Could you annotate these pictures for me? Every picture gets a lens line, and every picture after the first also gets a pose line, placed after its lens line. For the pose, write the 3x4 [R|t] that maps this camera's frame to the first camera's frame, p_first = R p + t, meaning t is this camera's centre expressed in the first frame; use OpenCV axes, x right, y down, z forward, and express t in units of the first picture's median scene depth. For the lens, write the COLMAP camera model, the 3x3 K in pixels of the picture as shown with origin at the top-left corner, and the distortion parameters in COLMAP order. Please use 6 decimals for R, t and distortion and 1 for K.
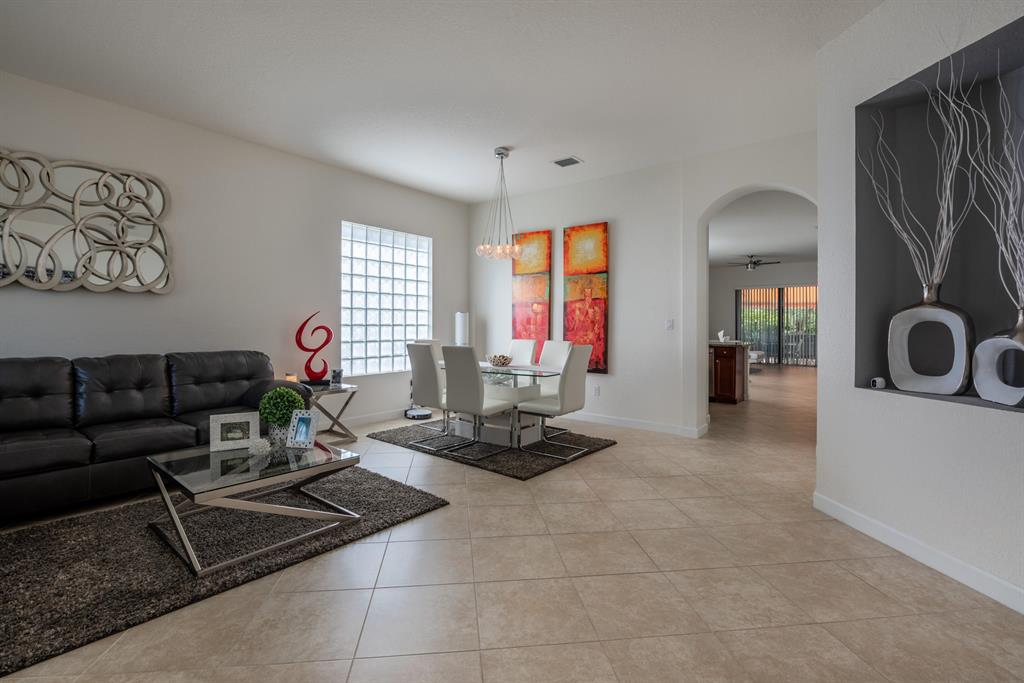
lens RADIAL K [[457.8, 0, 496.9], [0, 457.8, 312.8], [0, 0, 1]] dist [0.009287, -0.005138]
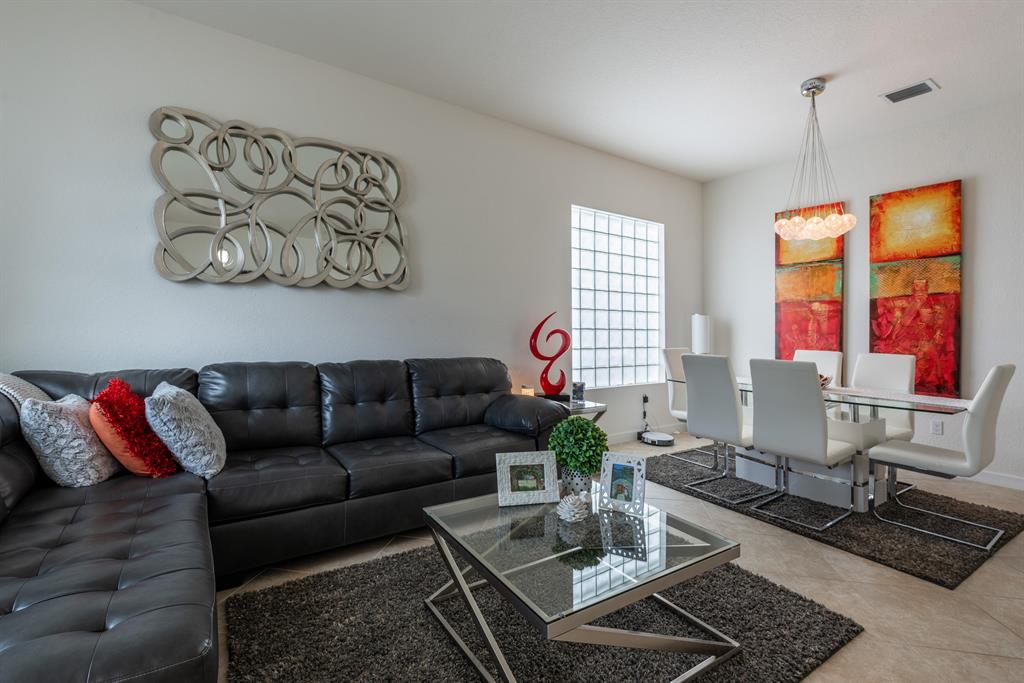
lens RADIAL K [[457.8, 0, 525.7], [0, 457.8, 325.4], [0, 0, 1]] dist [0.009287, -0.005138]
pose [[0.964906, 0.006861, -0.262506, -0.256422], [-0.002729, 0.999867, 0.016102, 0.009821], [0.262581, -0.014820, 0.964796, 0.217856]]
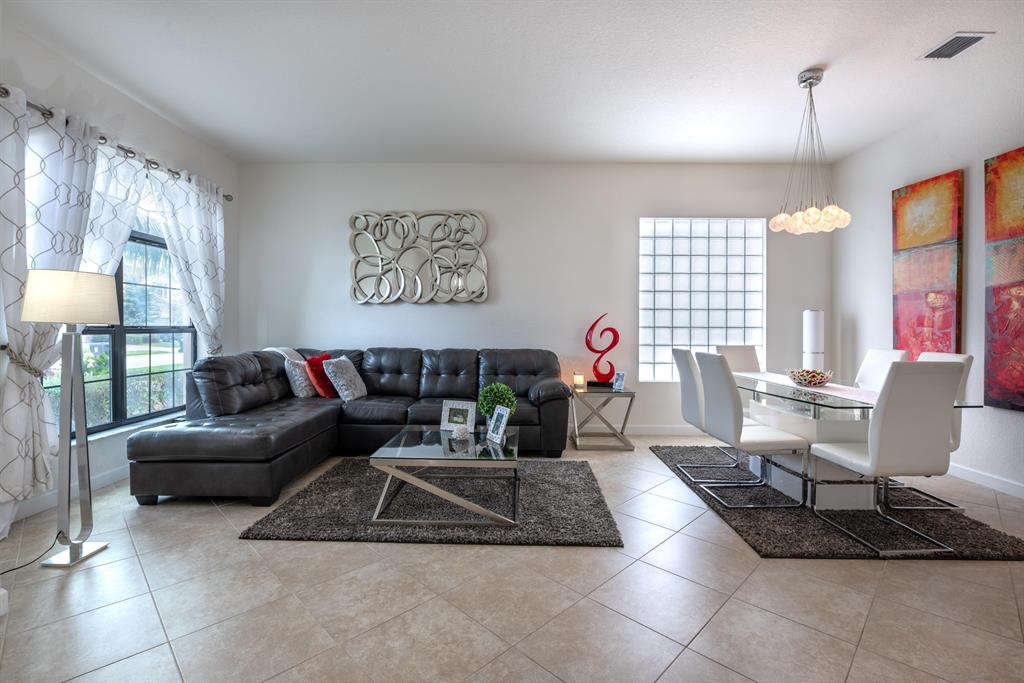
lens RADIAL K [[457.8, 0, 507.1], [0, 457.8, 317.2], [0, 0, 1]] dist [0.009287, -0.005138]
pose [[0.648218, -0.014561, -0.761315, 0.267304], [0.018178, 0.999828, -0.003646, 0.006483], [0.761237, -0.011475, 0.648372, 0.220073]]
